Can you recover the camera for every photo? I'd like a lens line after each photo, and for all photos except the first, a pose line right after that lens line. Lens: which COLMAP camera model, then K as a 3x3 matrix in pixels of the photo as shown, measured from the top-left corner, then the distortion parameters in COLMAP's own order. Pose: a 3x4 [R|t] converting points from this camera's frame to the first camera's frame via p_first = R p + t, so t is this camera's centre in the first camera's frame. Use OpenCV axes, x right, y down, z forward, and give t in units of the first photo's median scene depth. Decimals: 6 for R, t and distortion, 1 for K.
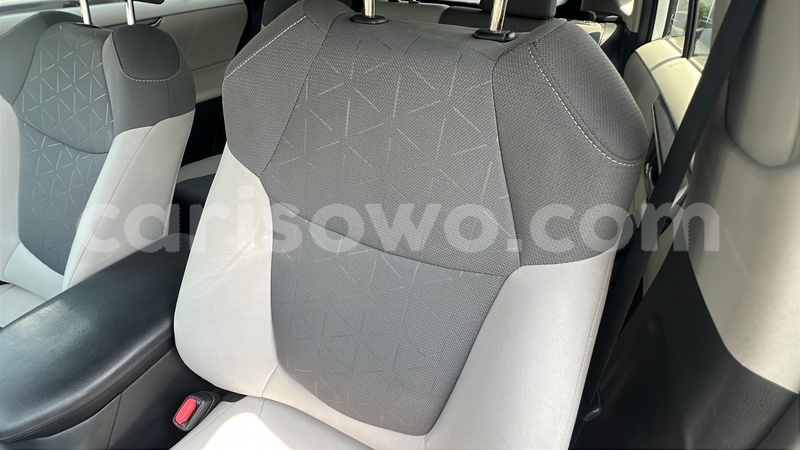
lens RADIAL K [[340.2, 0, 400.0], [0, 340.2, 225.0], [0, 0, 1]] dist [-0.001433, 0.000239]
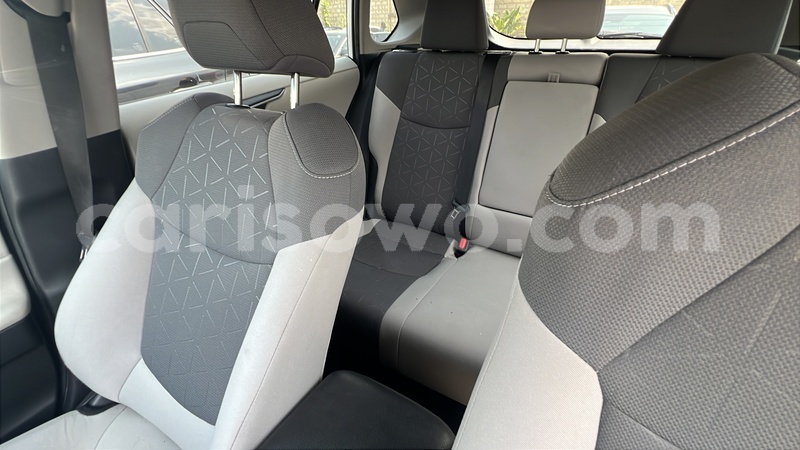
lens RADIAL K [[340.2, 0, 400.0], [0, 340.2, 225.0], [0, 0, 1]] dist [-0.001433, 0.000239]
pose [[0.991745, -0.010173, -0.127819, -0.459011], [-0.005118, 0.992913, -0.118734, -0.212921], [0.128121, 0.118408, 0.984665, 0.271785]]
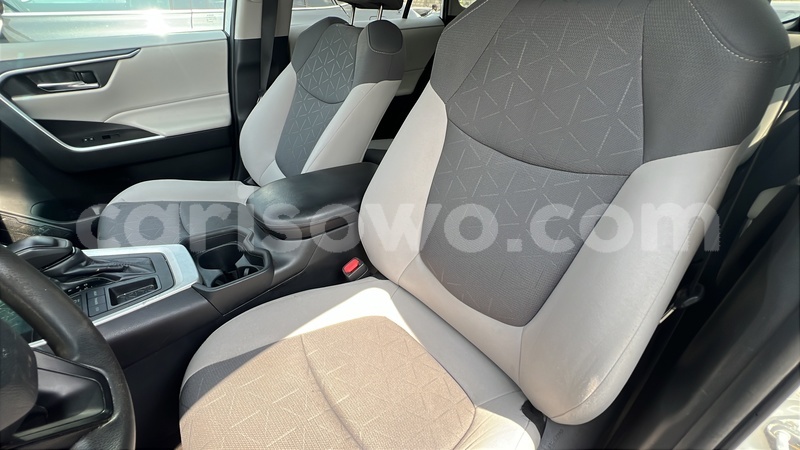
lens RADIAL K [[340.2, 0, 400.0], [0, 340.2, 225.0], [0, 0, 1]] dist [-0.001433, 0.000239]
pose [[0.902670, 0.212767, -0.374055, 0.038501], [-0.251721, 0.966064, -0.057946, 0.337831], [0.349032, 0.146464, 0.925594, -0.217101]]
